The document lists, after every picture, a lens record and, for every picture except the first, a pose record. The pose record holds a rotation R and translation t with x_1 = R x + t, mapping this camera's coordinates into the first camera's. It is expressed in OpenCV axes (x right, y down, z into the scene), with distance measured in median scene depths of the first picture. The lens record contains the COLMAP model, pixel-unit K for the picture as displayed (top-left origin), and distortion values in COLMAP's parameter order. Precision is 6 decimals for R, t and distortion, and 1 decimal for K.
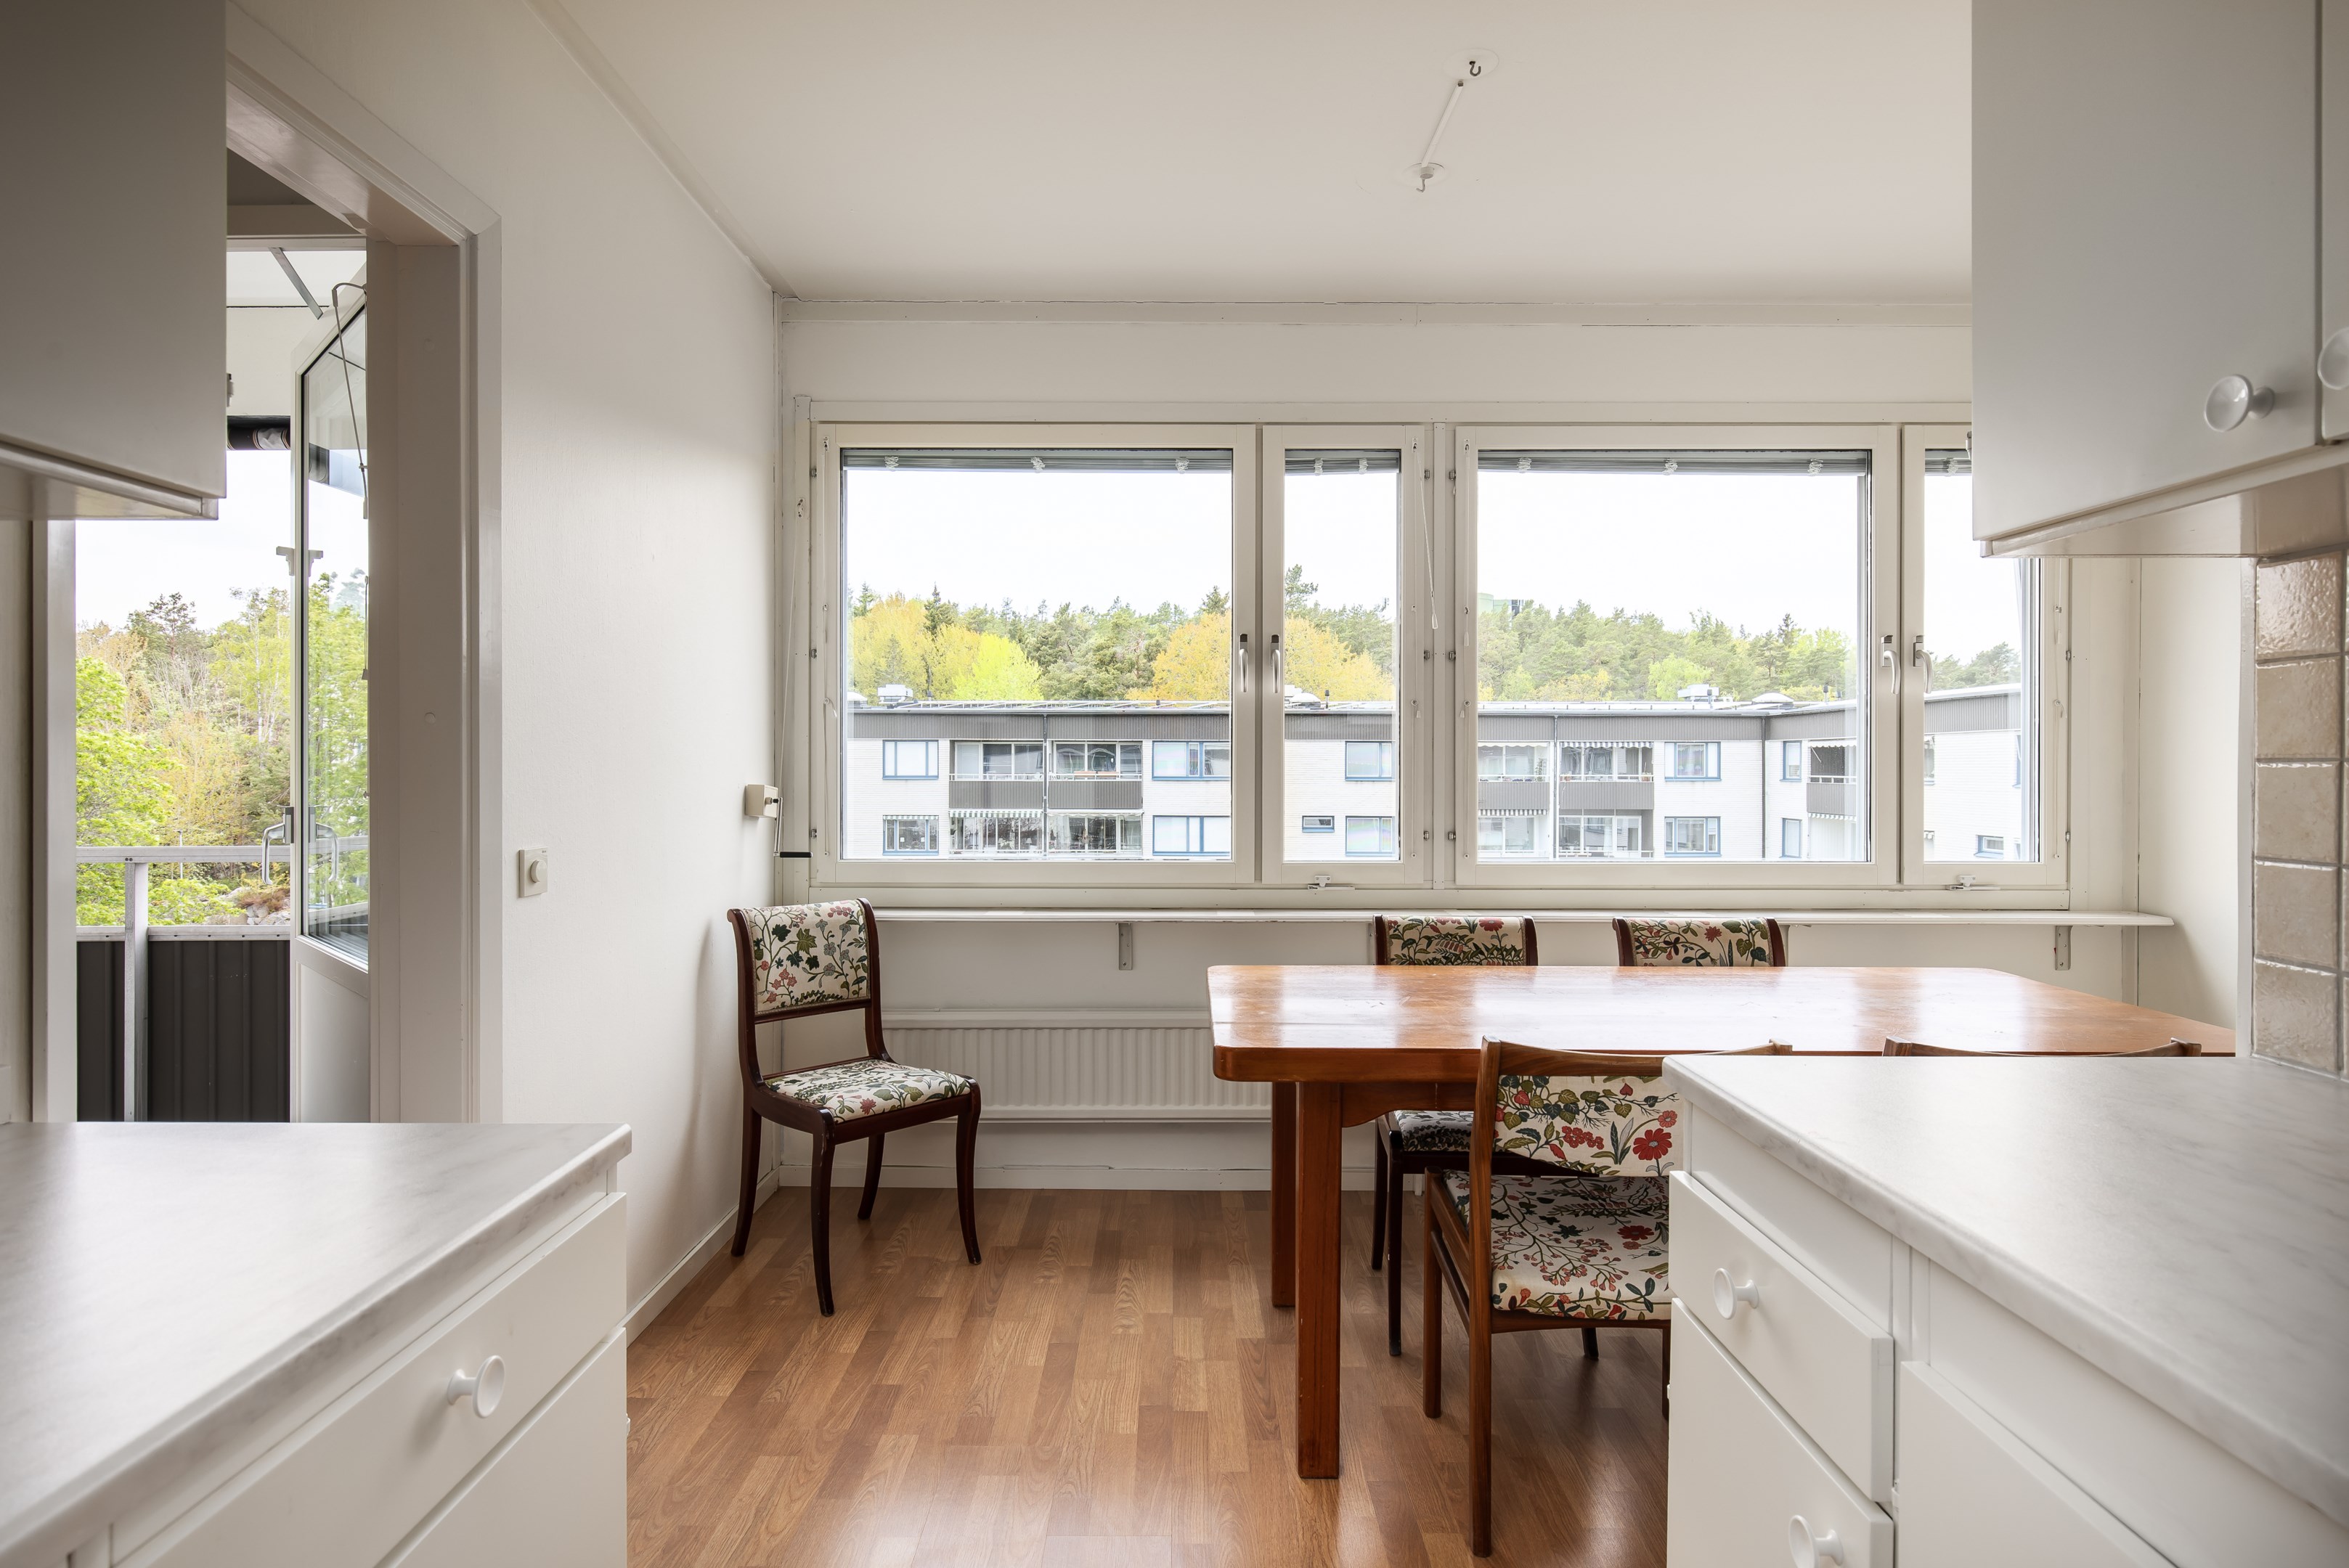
lens RADIAL K [[1259.5, 0, 1174.5], [0, 1259.5, 789.1], [0, 0, 1]] dist [0.004400, -0.001566]
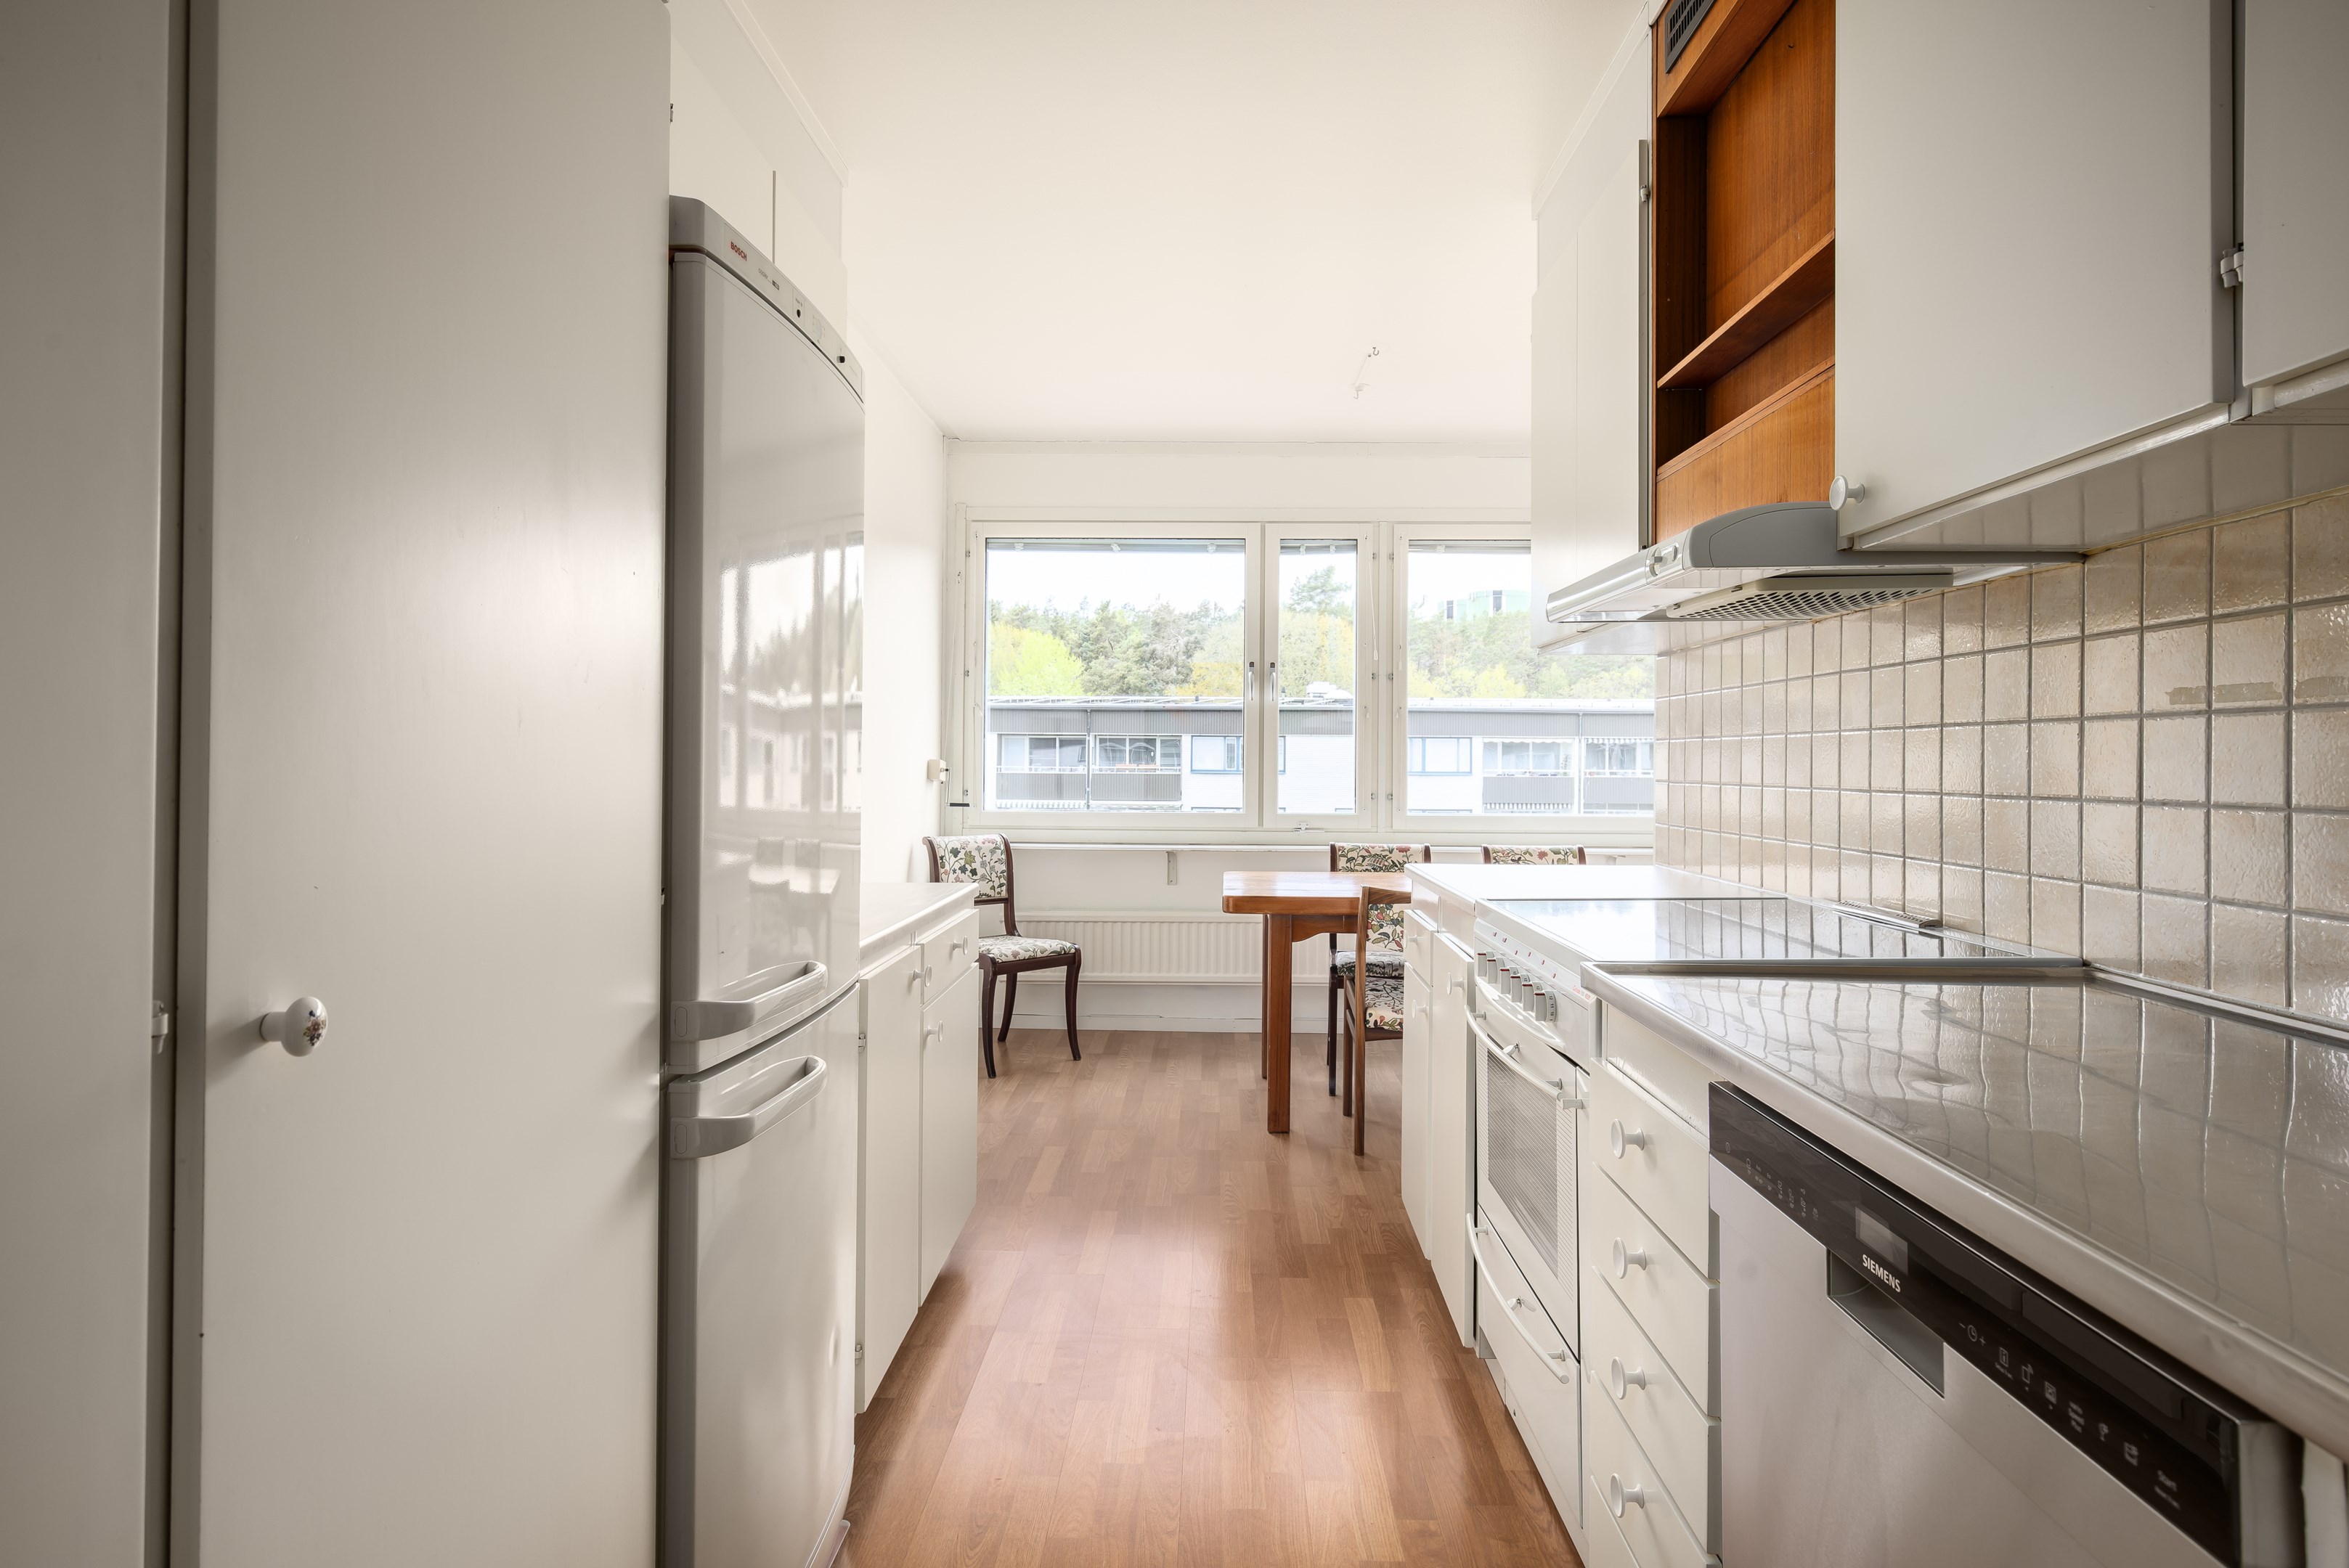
lens RADIAL K [[1259.5, 0, 1174.5], [0, 1259.5, 789.1], [0, 0, 1]] dist [0.004400, -0.001566]
pose [[0.999517, 0.006029, -0.030493, 0.009420], [-0.005910, 0.999975, 0.003982, 0.023615], [0.030516, -0.003800, 0.999527, -0.505689]]
